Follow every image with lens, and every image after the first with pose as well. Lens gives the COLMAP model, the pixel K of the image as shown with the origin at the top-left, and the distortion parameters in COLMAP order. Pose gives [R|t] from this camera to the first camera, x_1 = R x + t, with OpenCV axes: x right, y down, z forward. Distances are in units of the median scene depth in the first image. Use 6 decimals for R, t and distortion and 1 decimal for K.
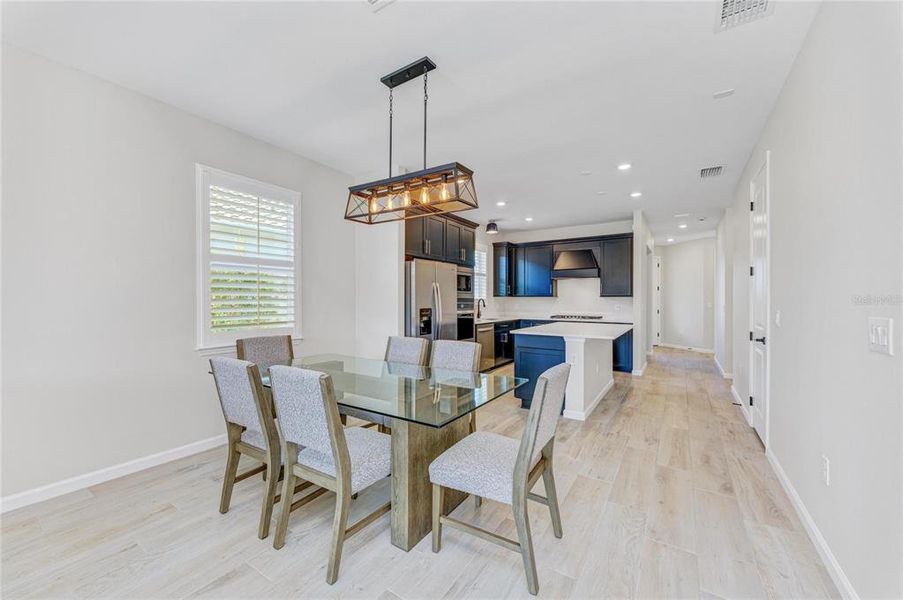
lens RADIAL K [[360.4, 0, 455.3], [0, 360.4, 299.6], [0, 0, 1]] dist [0.002084, -0.001076]
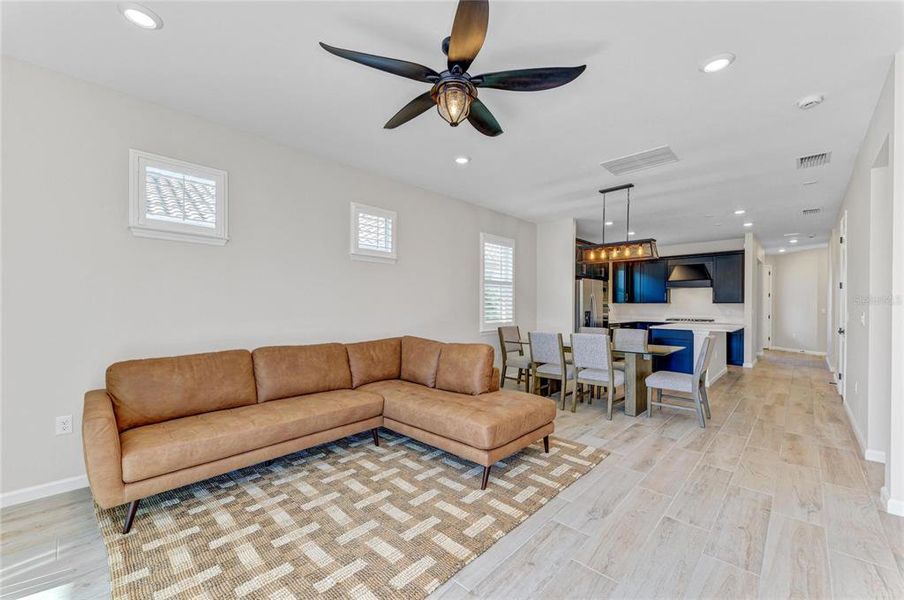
lens RADIAL K [[360.8, 0, 461.1], [0, 360.8, 306.5], [0, 0, 1]] dist [0.002084, -0.001076]
pose [[0.980440, 0.001830, -0.196807, -0.193269], [-0.001243, 0.999994, 0.003109, 0.000969], [0.196812, -0.002803, 0.980437, -0.363152]]
